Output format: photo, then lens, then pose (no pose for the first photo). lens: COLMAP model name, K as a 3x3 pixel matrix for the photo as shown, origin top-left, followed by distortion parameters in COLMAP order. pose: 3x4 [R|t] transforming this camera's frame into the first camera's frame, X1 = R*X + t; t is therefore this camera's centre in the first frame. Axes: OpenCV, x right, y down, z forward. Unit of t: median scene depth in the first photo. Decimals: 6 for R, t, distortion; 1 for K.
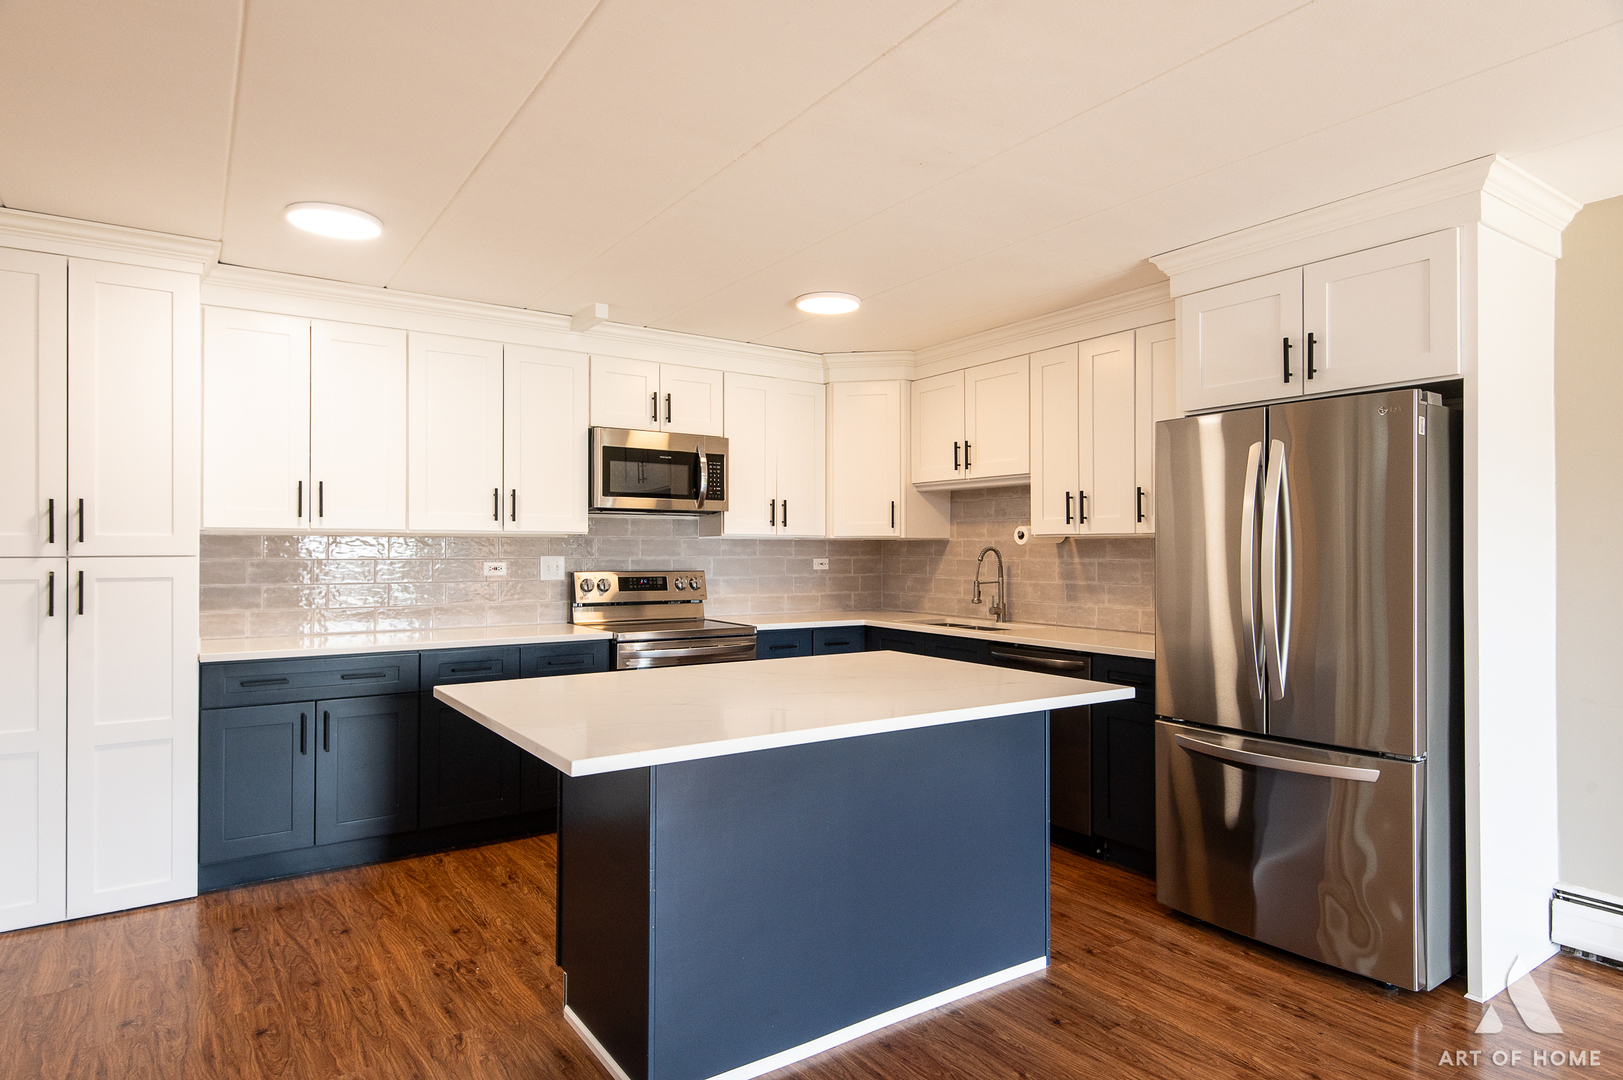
lens RADIAL K [[898.4, 0, 790.1], [0, 898.4, 545.7], [0, 0, 1]] dist [-0.001288, -0.000700]
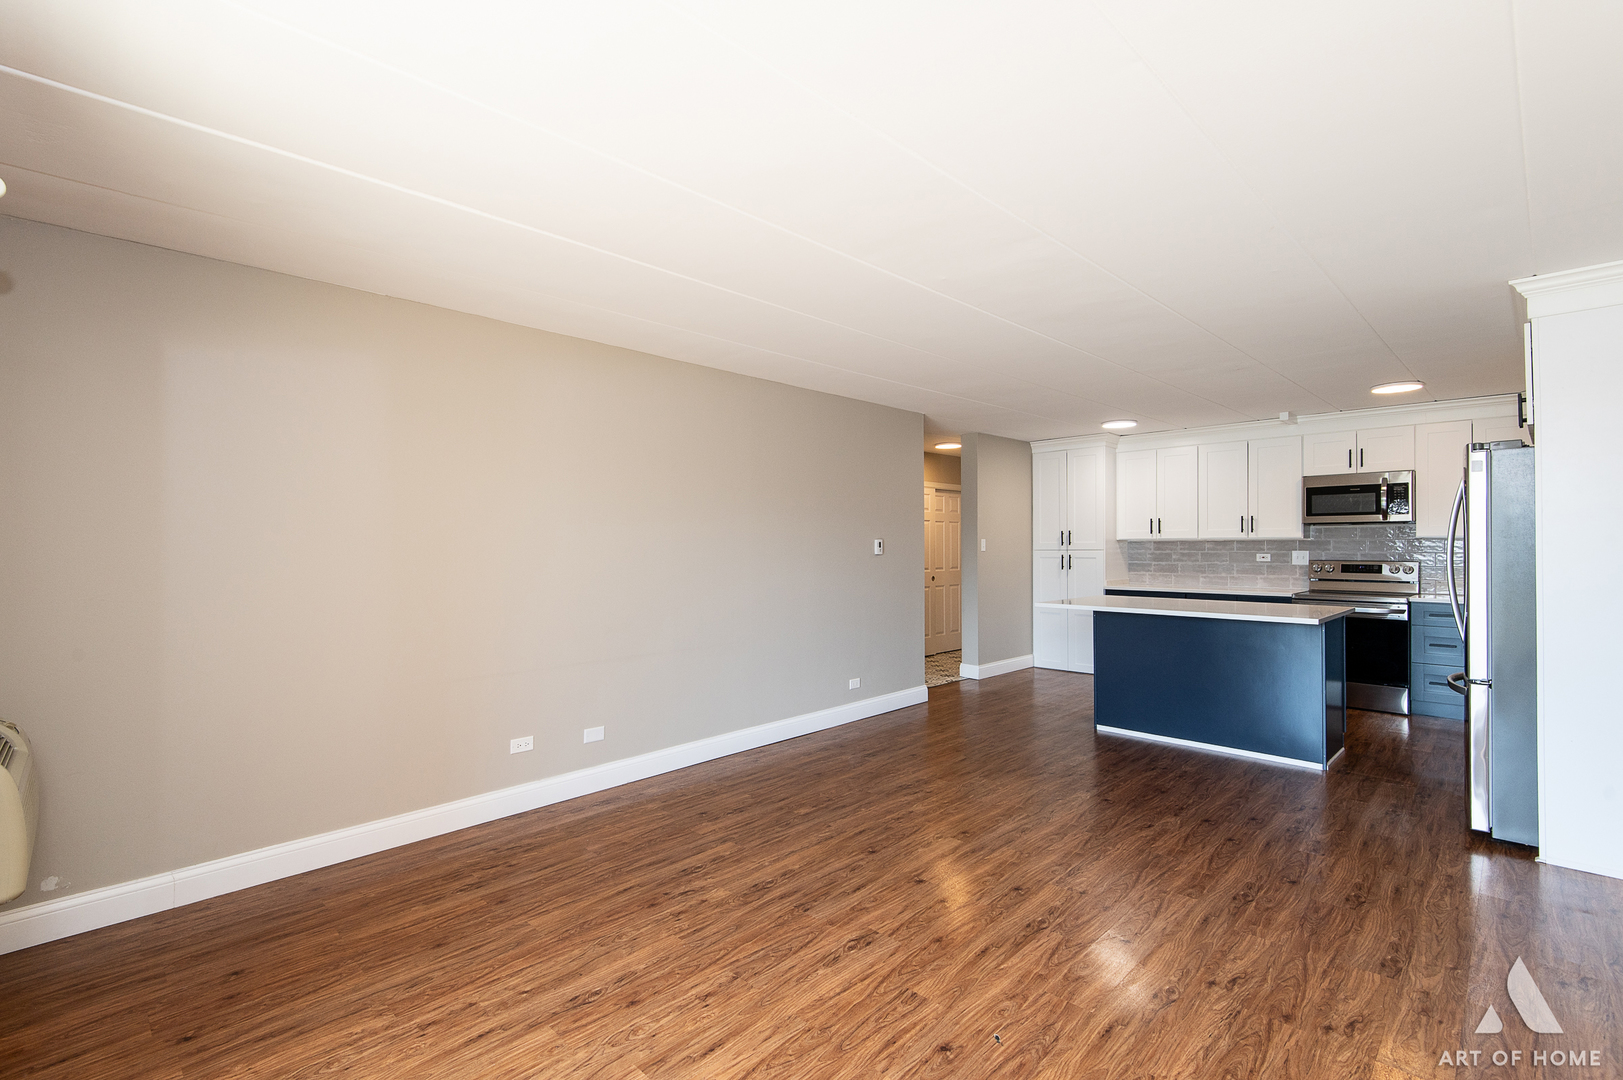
lens RADIAL K [[730.8, 0, 803.4], [0, 730.8, 543.0], [0, 0, 1]] dist [0.000531, -0.000129]
pose [[0.179079, -0.005666, -0.983818, 1.051040], [0.006419, 0.999969, -0.004591, -0.003585], [0.983814, -0.005493, 0.179110, -0.222285]]
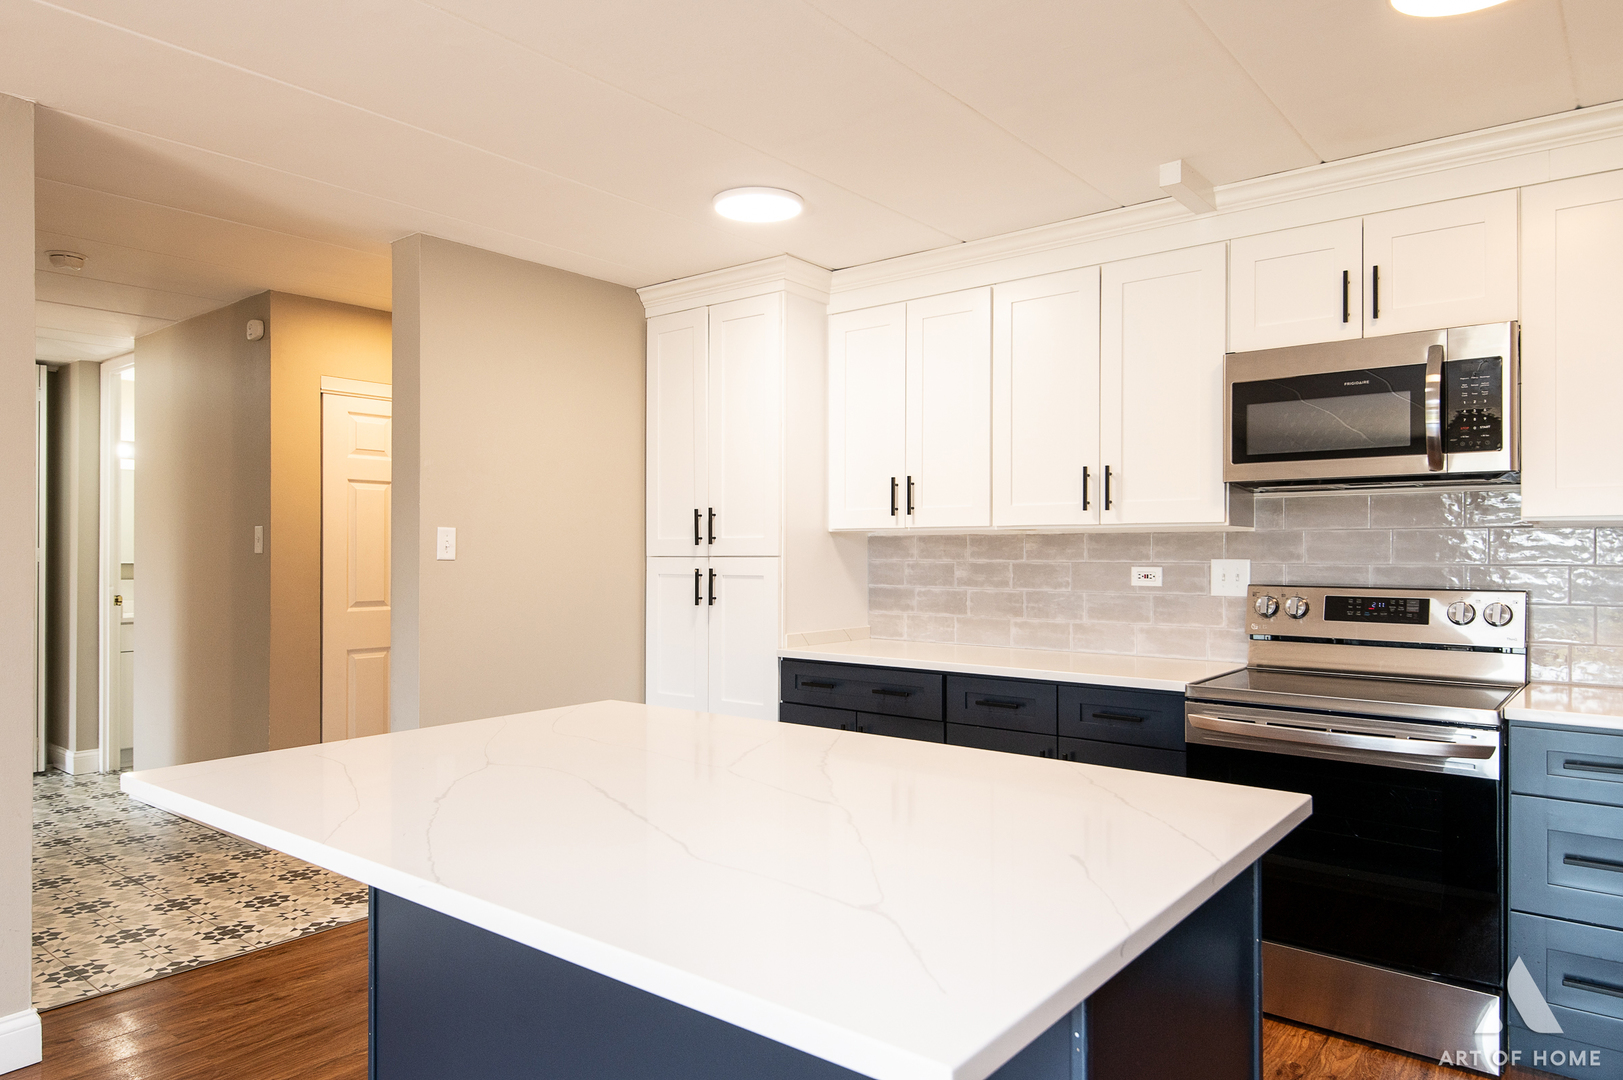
lens RADIAL K [[1038.4, 0, 813.3], [0, 1038.4, 548.4], [0, 0, 1]] dist [0.026469, -0.002311]
pose [[0.300477, -0.003475, -0.953783, 0.409887], [0.004281, 0.999988, -0.002295, 0.004189], [0.953780, -0.003394, 0.300488, 0.524200]]
